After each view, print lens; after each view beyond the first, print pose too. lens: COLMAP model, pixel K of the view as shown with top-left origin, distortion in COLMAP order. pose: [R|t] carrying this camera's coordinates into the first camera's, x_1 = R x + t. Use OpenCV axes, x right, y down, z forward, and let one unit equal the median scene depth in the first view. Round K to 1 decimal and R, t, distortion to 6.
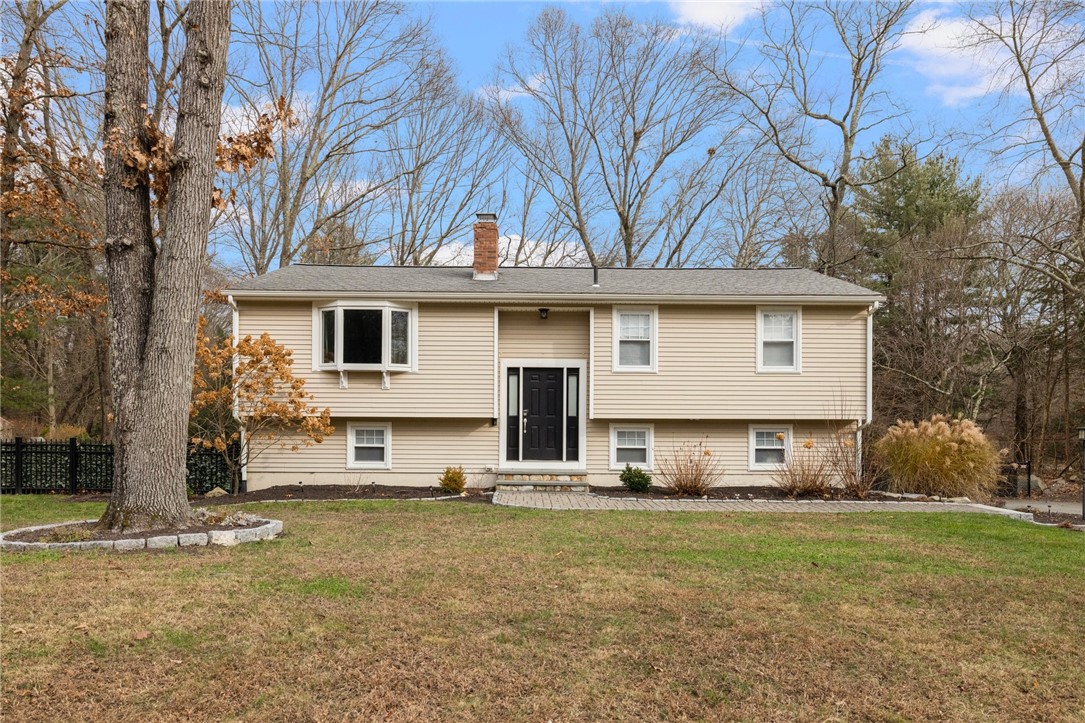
lens RADIAL K [[733.3, 0, 542.5], [0, 733.3, 361.5], [0, 0, 1]] dist [0.005029, -0.003951]
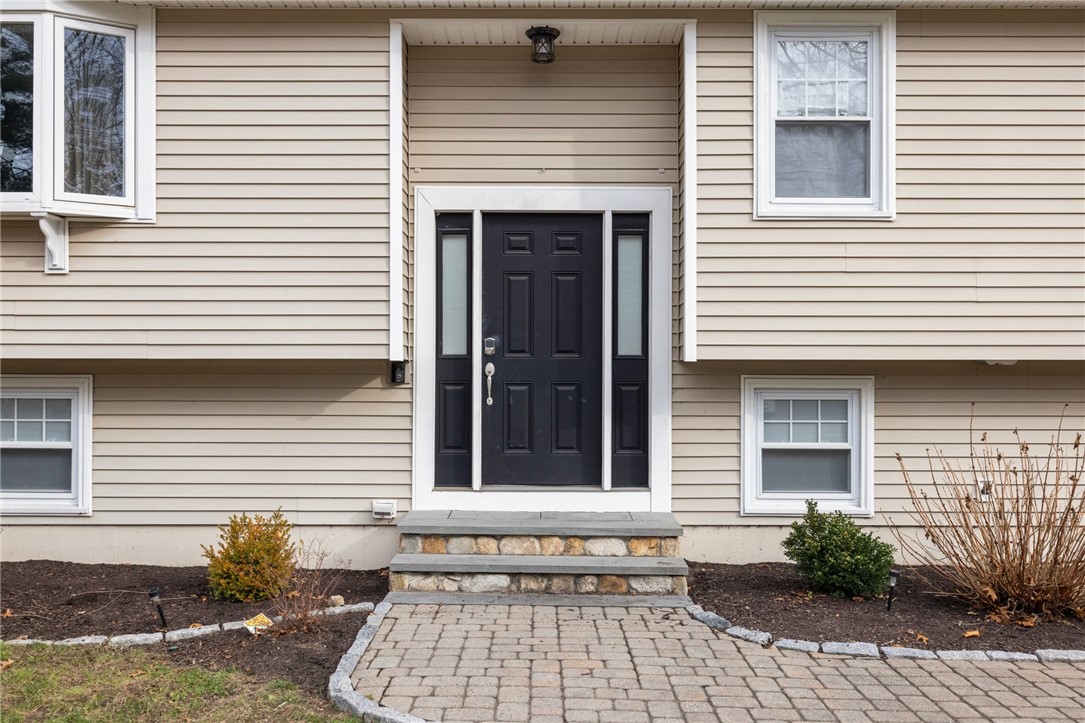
lens RADIAL K [[1057.0, 0, 542.5], [0, 1057.0, 361.5], [0, 0, 1]] dist [-0.002440, -0.001358]
pose [[0.999742, -0.005611, -0.022011, 0.011331], [0.006938, 0.998131, 0.060711, 0.048204], [0.021630, -0.060848, 0.997913, 0.521234]]
